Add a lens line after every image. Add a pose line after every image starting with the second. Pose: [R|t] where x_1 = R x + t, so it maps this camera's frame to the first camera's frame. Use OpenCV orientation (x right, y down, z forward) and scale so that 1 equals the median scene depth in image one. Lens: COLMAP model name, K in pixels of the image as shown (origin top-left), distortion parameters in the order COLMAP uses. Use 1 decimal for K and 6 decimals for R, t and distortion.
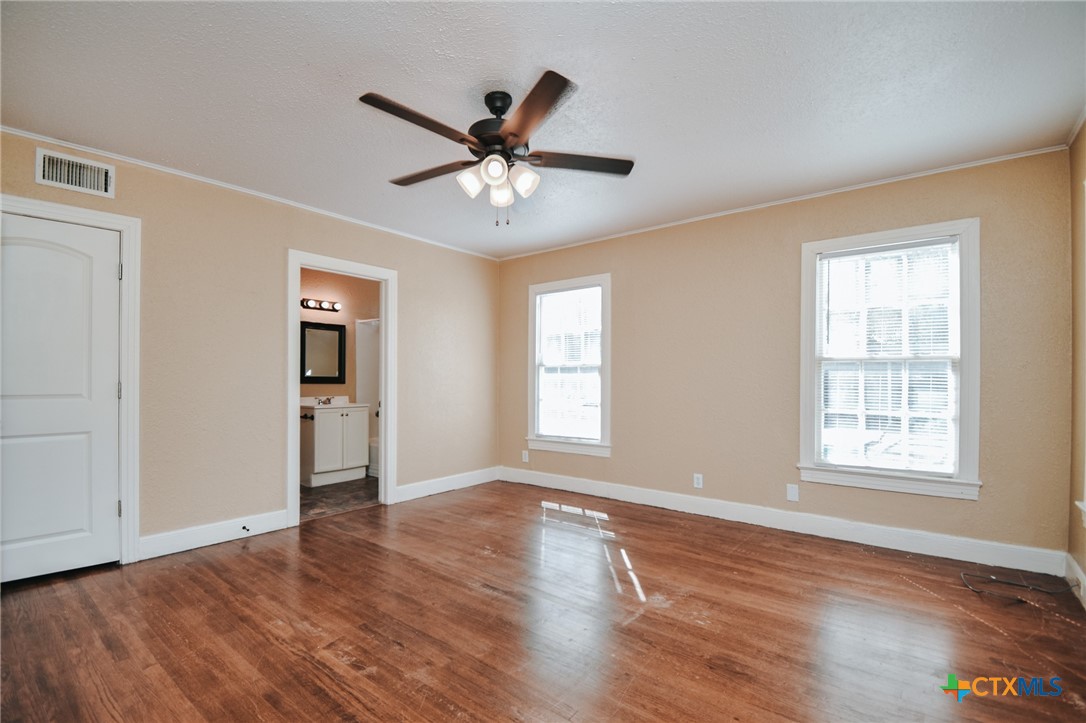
lens RADIAL K [[485.2, 0, 541.9], [0, 485.2, 373.9], [0, 0, 1]] dist [-0.000590, -0.003094]
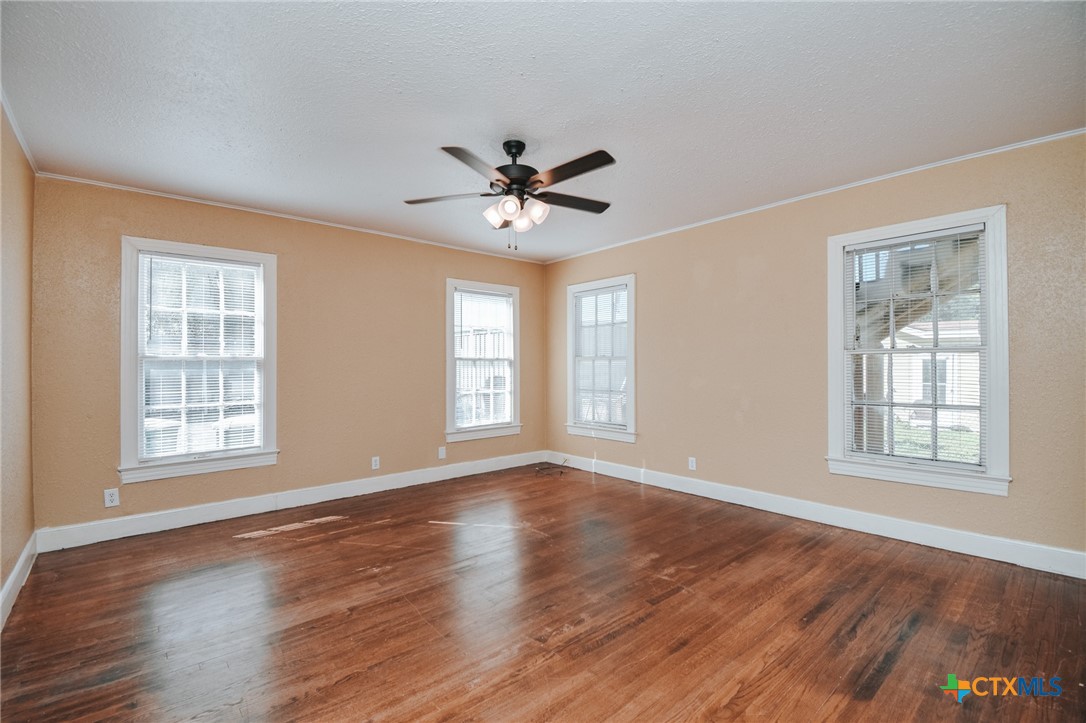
lens RADIAL K [[485.2, 0, 546.6], [0, 485.2, 358.0], [0, 0, 1]] dist [-0.000590, -0.003094]
pose [[0.168458, 0.016580, 0.985569, -0.762207], [0.001447, 0.999853, -0.017068, -0.005601], [-0.985708, 0.004302, 0.168410, 0.430719]]
